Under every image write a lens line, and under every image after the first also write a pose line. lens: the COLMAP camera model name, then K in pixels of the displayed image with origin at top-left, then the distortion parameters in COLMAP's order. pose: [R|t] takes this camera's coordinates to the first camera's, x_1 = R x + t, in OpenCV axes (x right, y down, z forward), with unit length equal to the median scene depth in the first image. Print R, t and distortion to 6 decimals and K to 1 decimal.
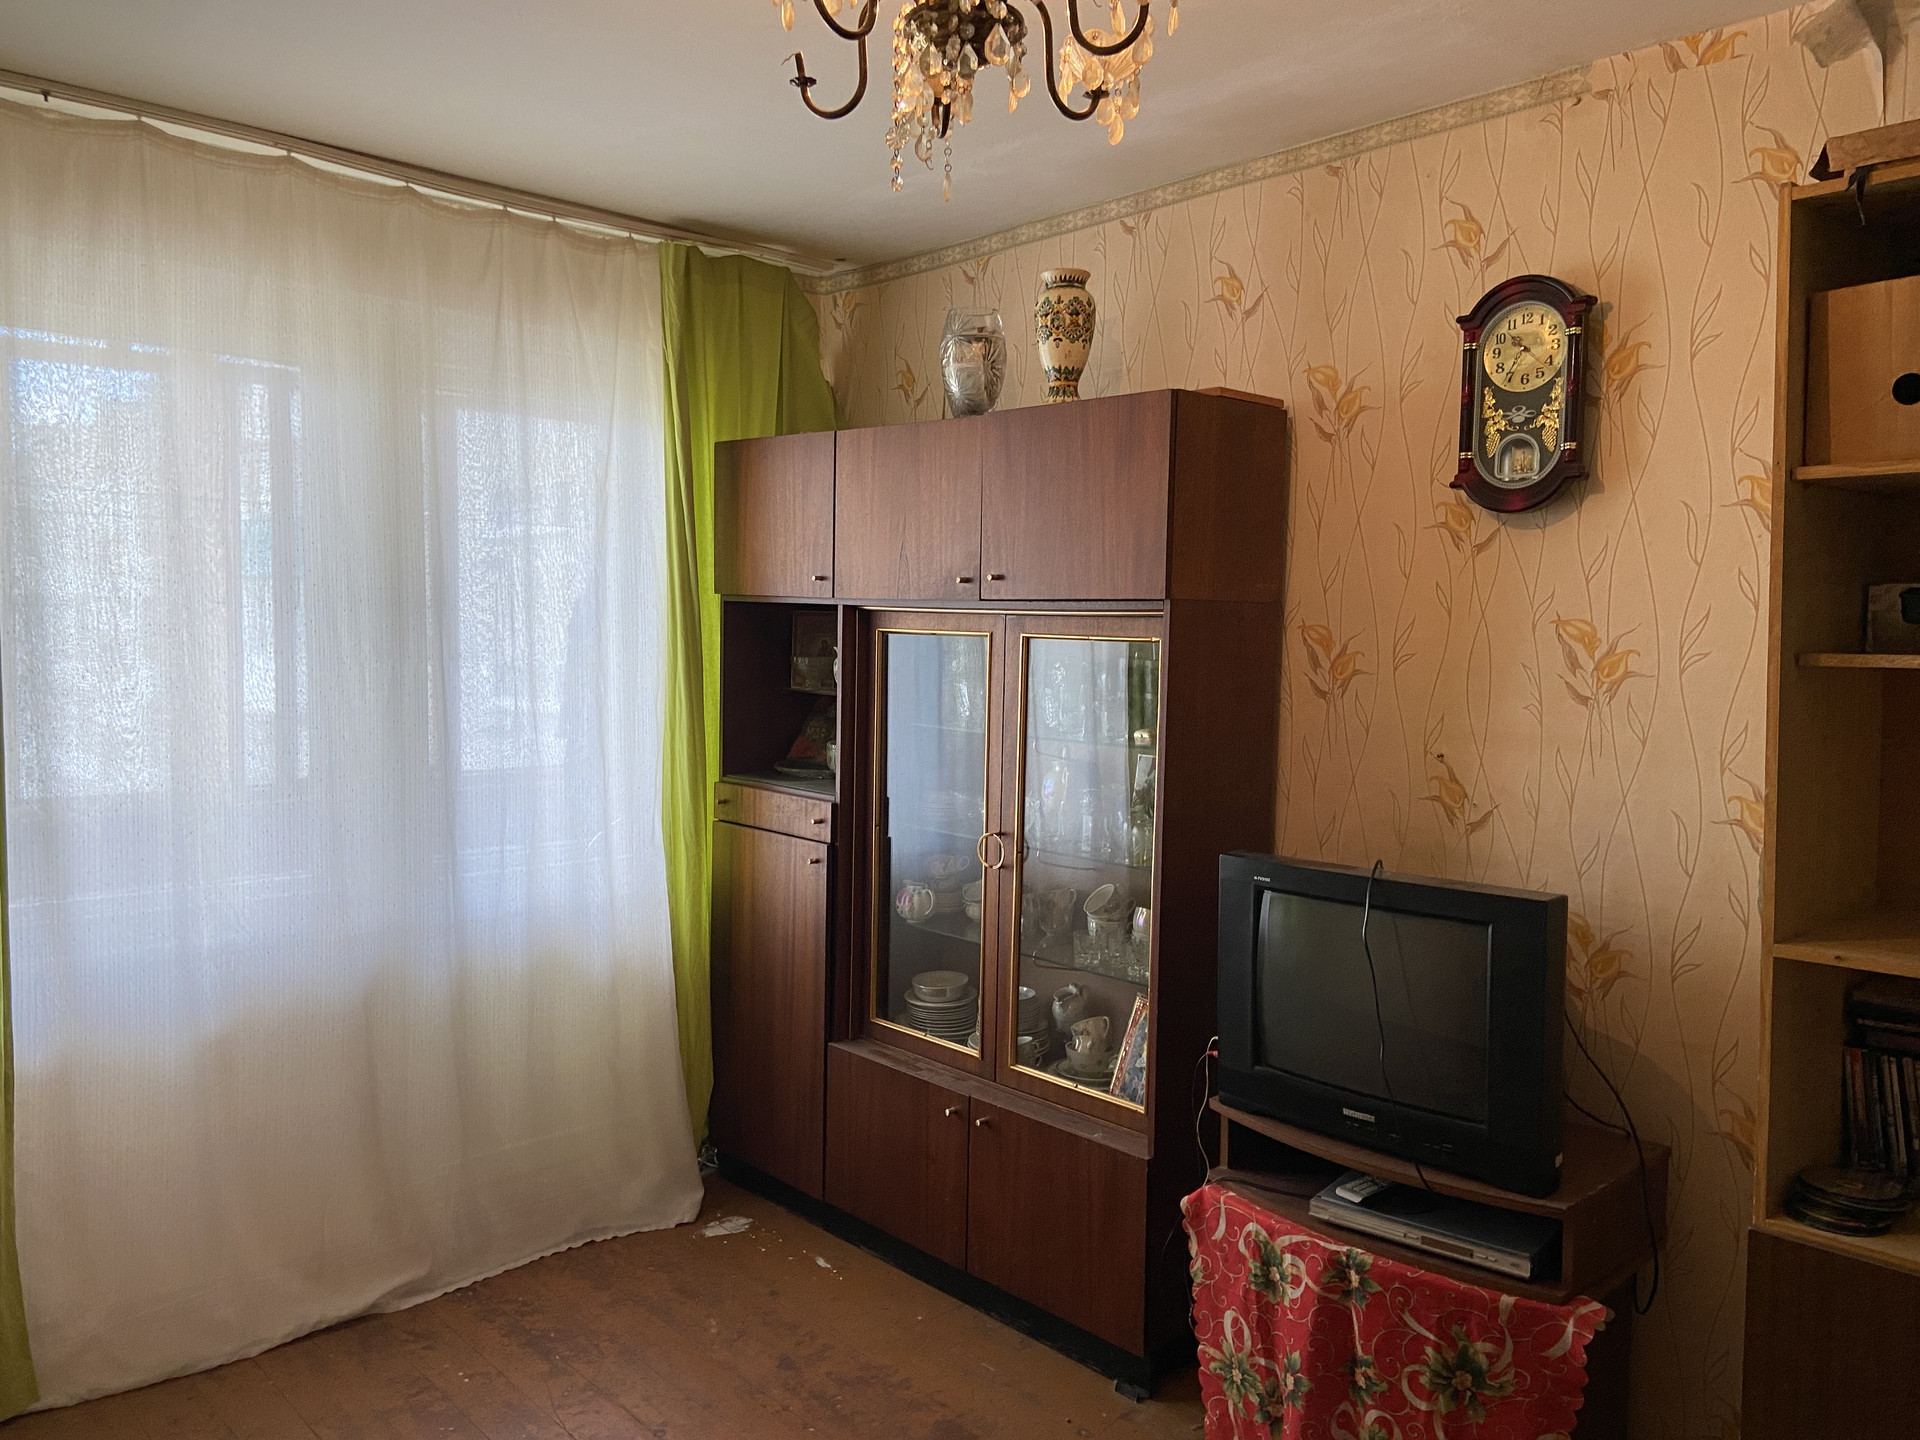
lens RADIAL K [[1458.2, 0, 965.6], [0, 1458.2, 729.7], [0, 0, 1]] dist [0.109100, -0.090456]
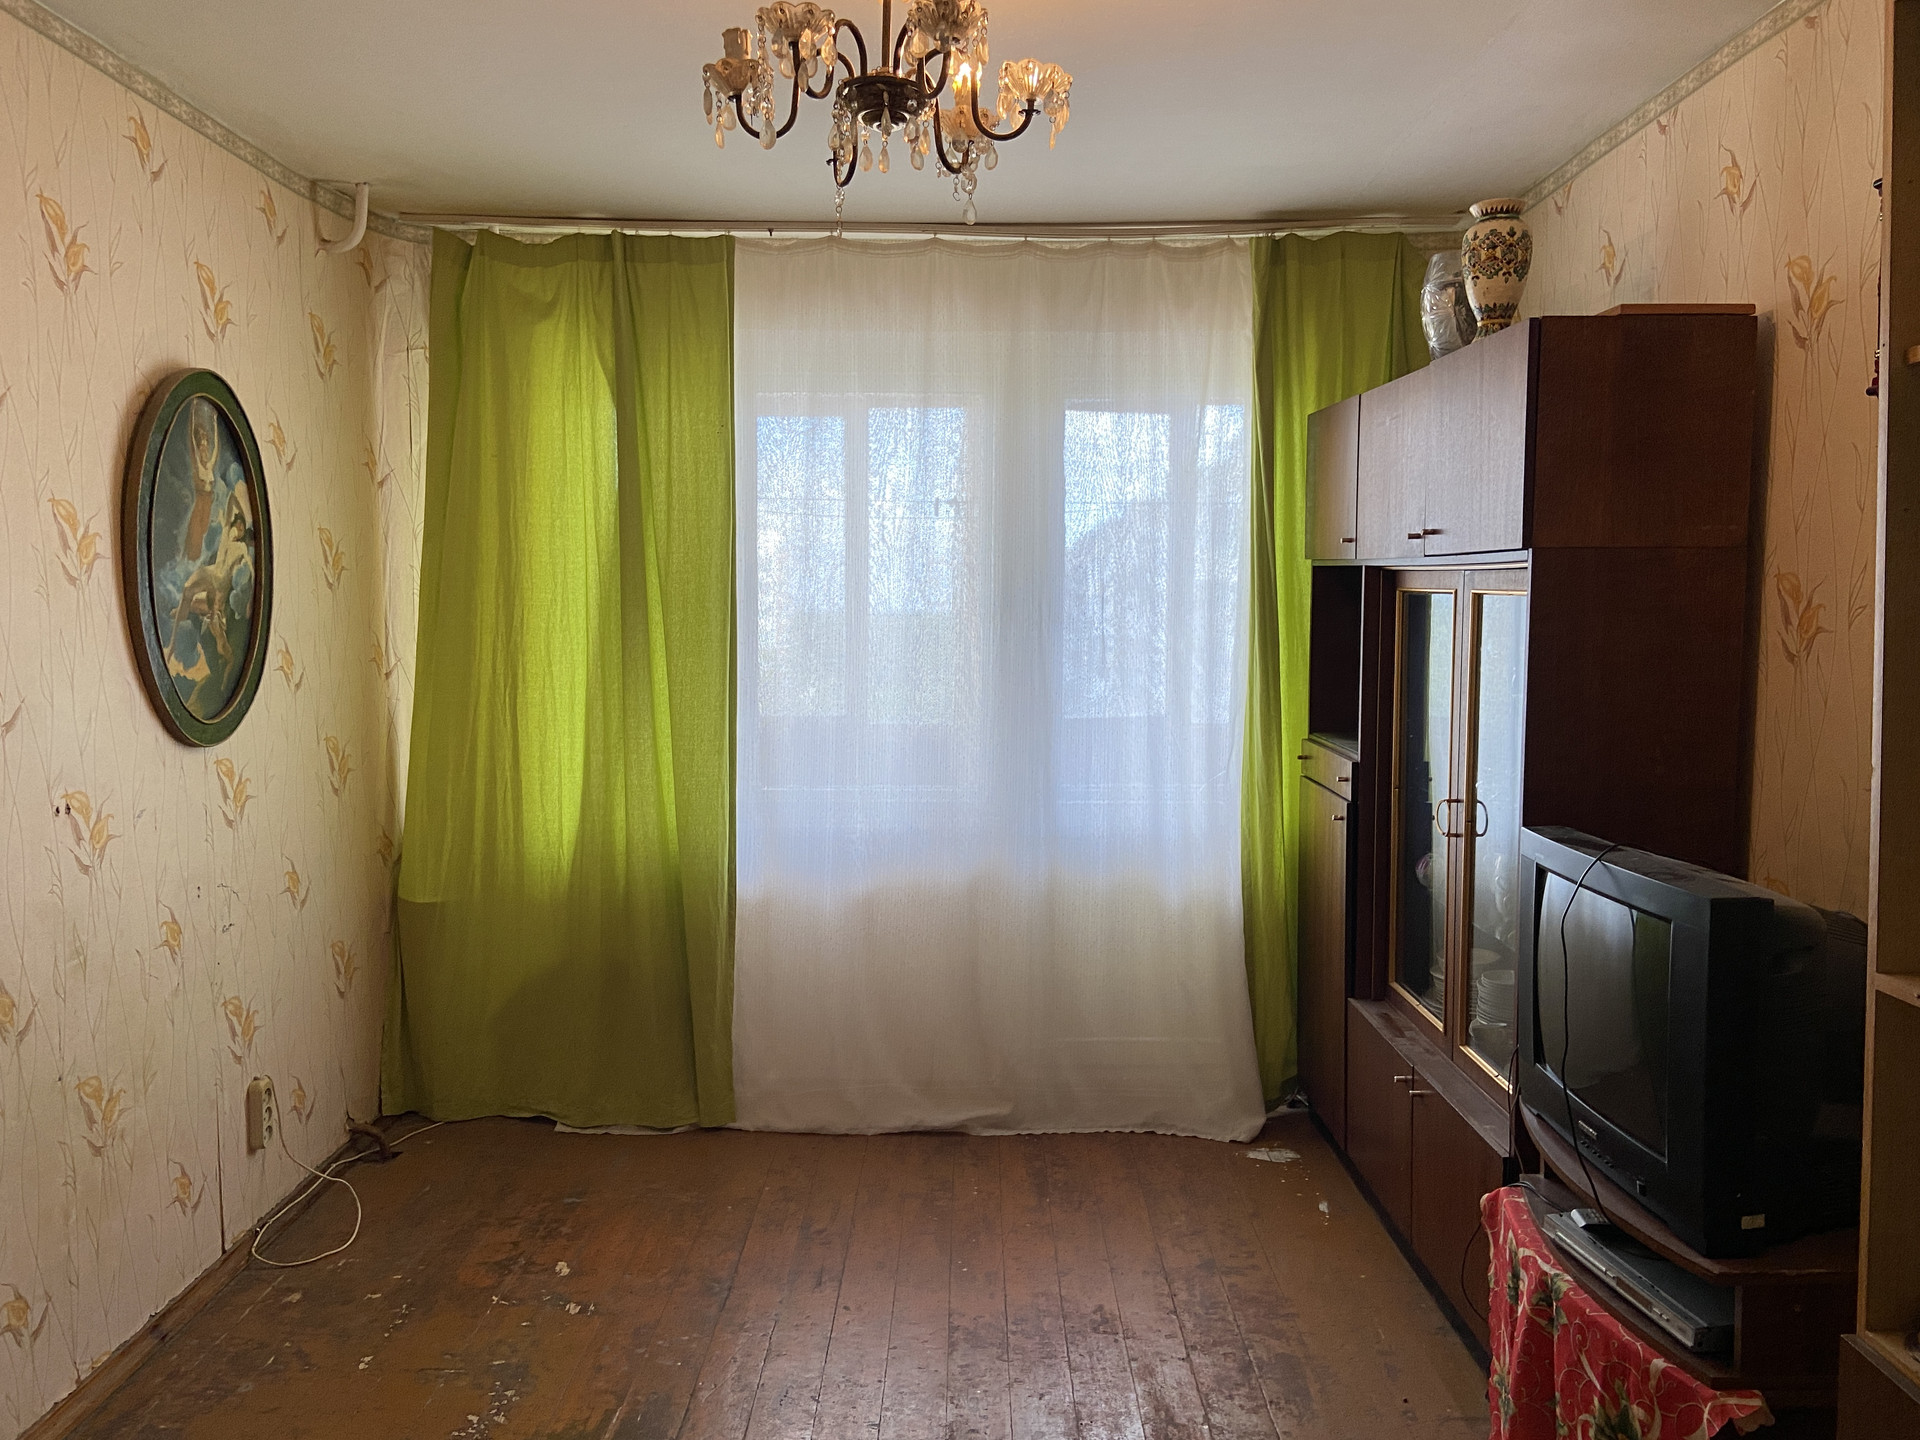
lens RADIAL K [[1458.2, 0, 948.6], [0, 1458.2, 708.3], [0, 0, 1]] dist [0.109100, -0.090456]
pose [[0.731375, 0.041087, -0.680736, 0.447015], [-0.041801, 0.999007, 0.015387, 0.010201], [0.680693, 0.017201, 0.732367, 0.067903]]
